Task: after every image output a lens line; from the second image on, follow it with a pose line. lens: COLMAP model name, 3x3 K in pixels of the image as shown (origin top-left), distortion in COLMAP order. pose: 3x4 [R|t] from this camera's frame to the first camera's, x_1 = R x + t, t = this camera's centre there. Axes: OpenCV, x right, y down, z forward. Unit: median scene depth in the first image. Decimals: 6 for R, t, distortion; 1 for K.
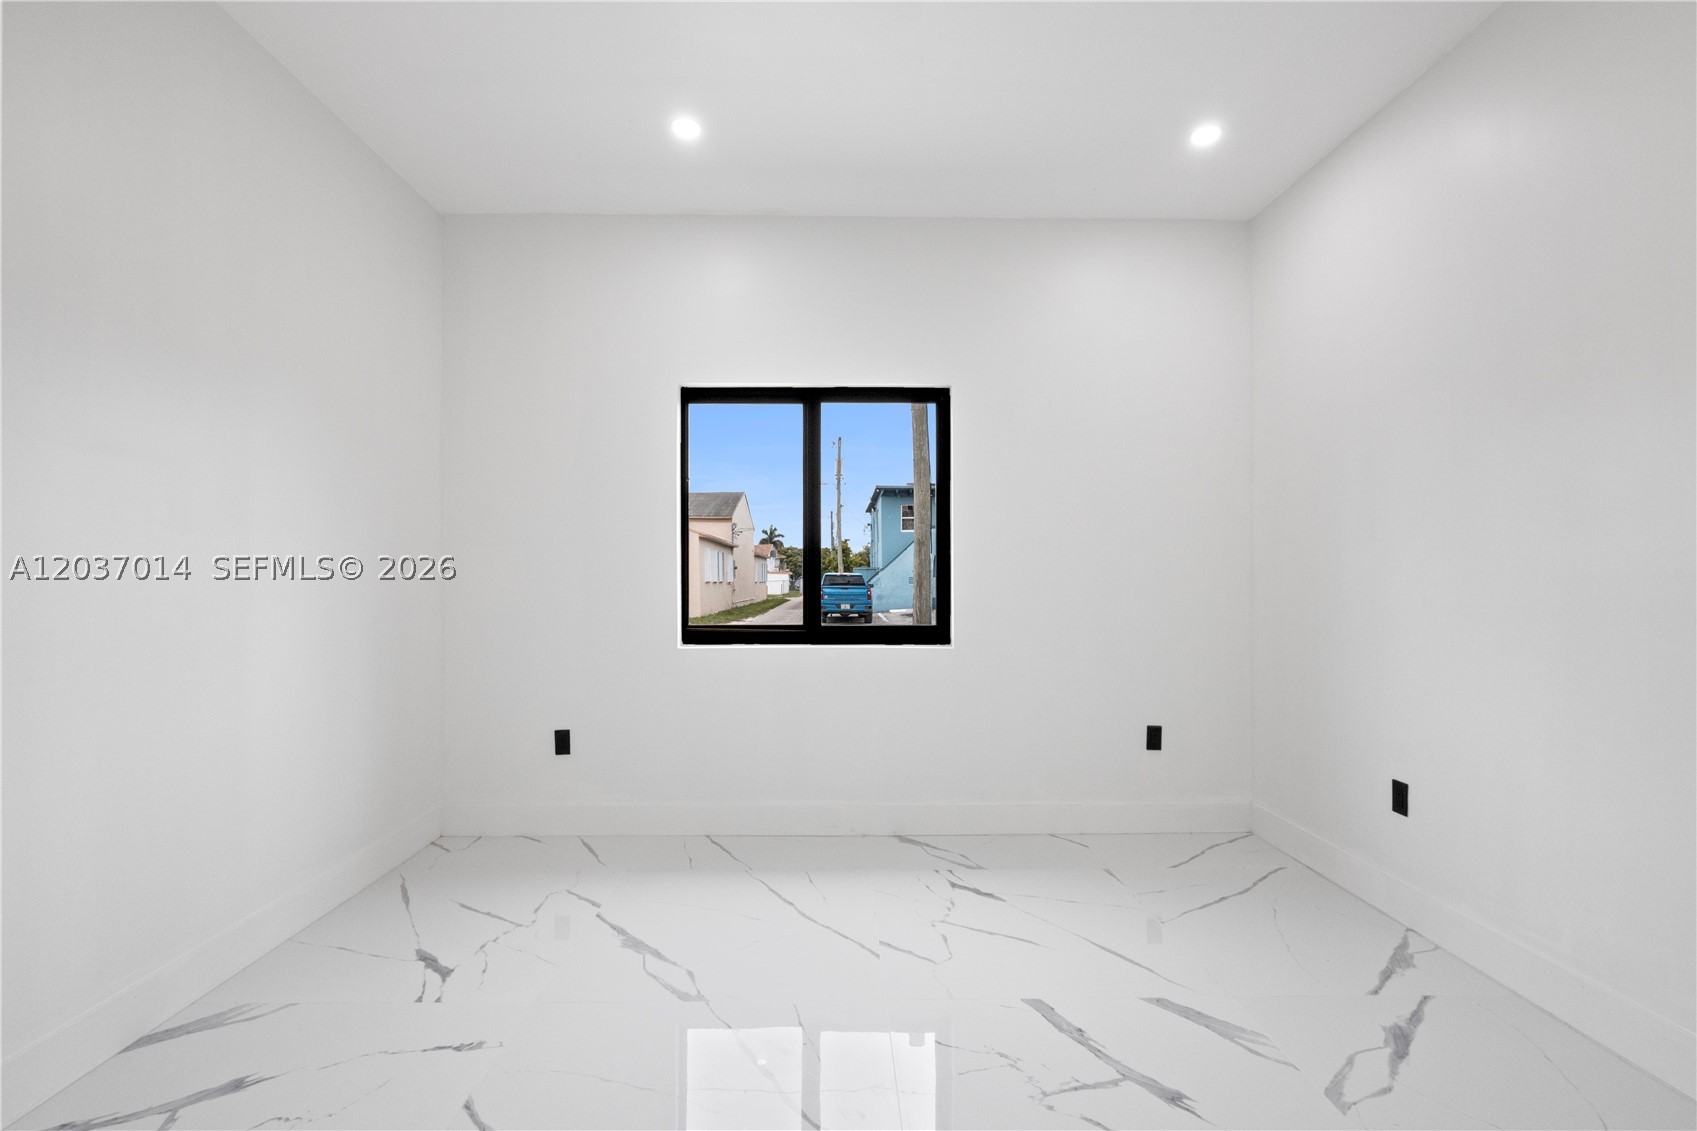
lens RADIAL K [[783.1, 0, 905.6], [0, 783.1, 580.8], [0, 0, 1]] dist [-0.003273, 0.000798]
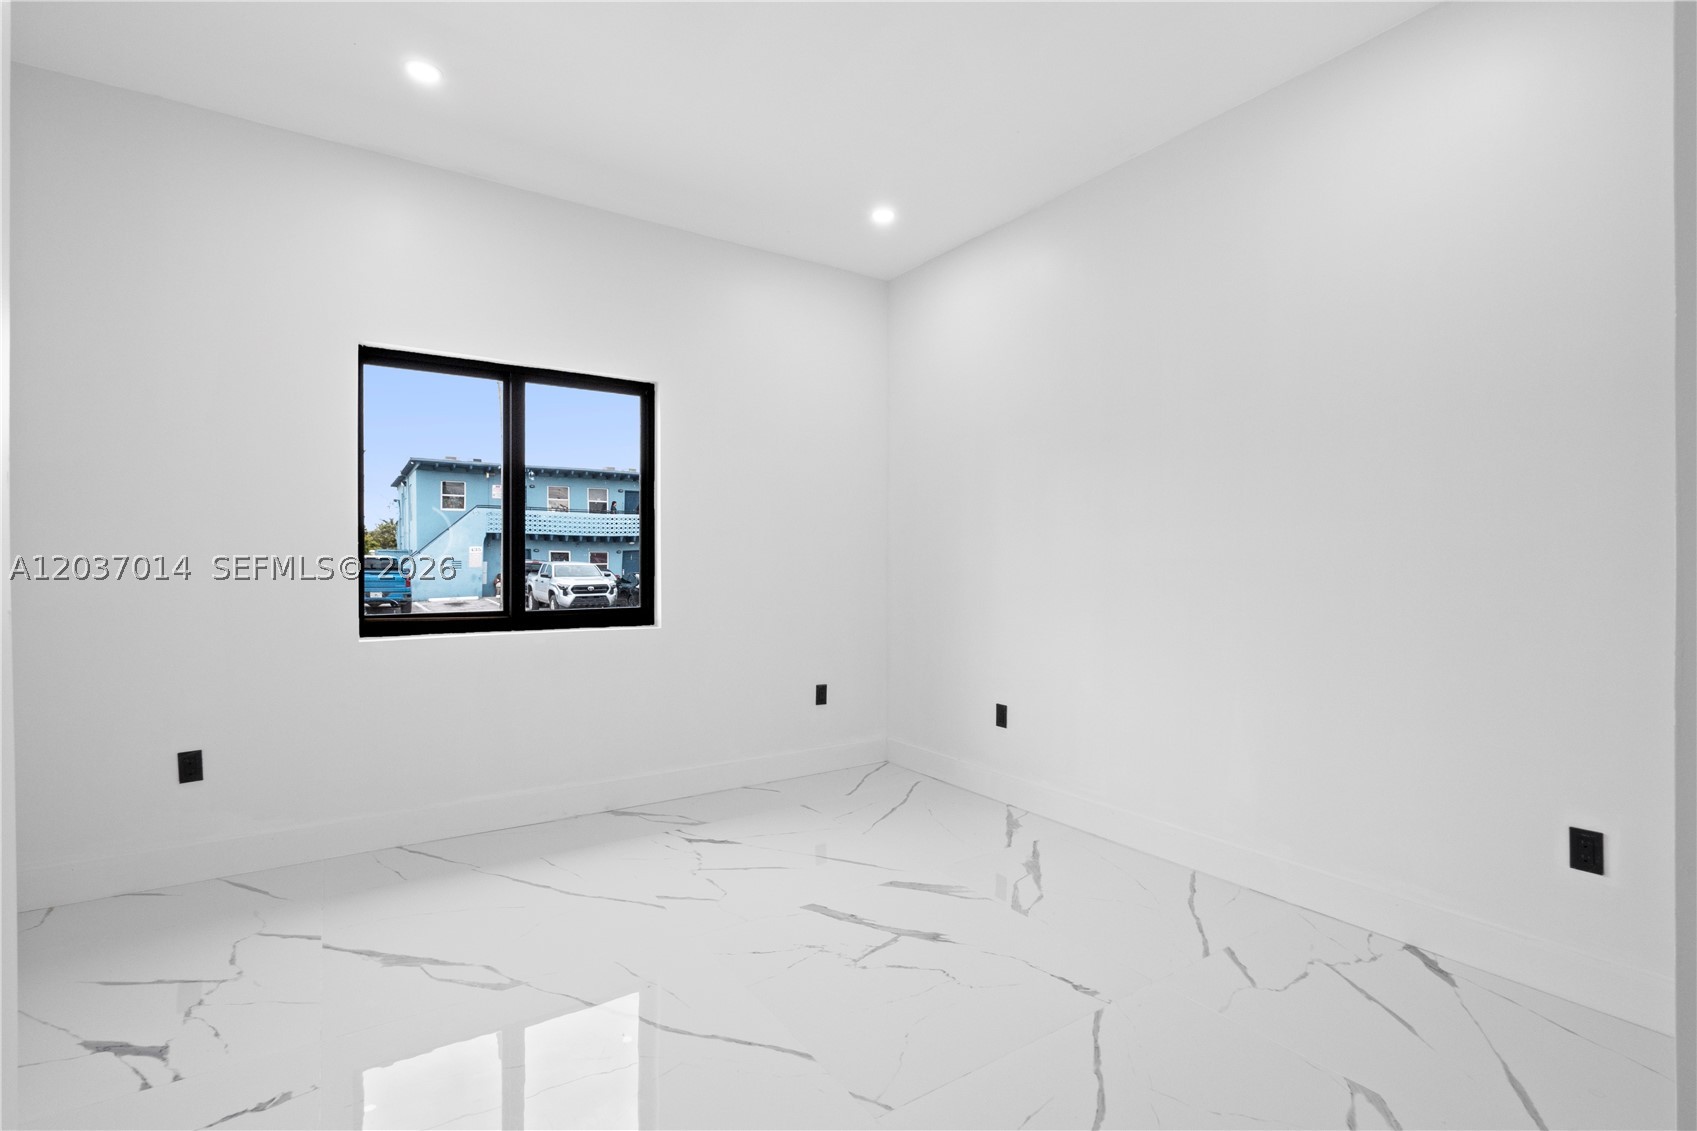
lens RADIAL K [[783.1, 0, 869.4], [0, 783.1, 574.1], [0, 0, 1]] dist [-0.003273, 0.000798]
pose [[0.832181, -0.006046, 0.554472, -0.308670], [-0.000041, 0.999940, 0.010965, 0.000617], [-0.554505, -0.009147, 0.832130, -0.051856]]
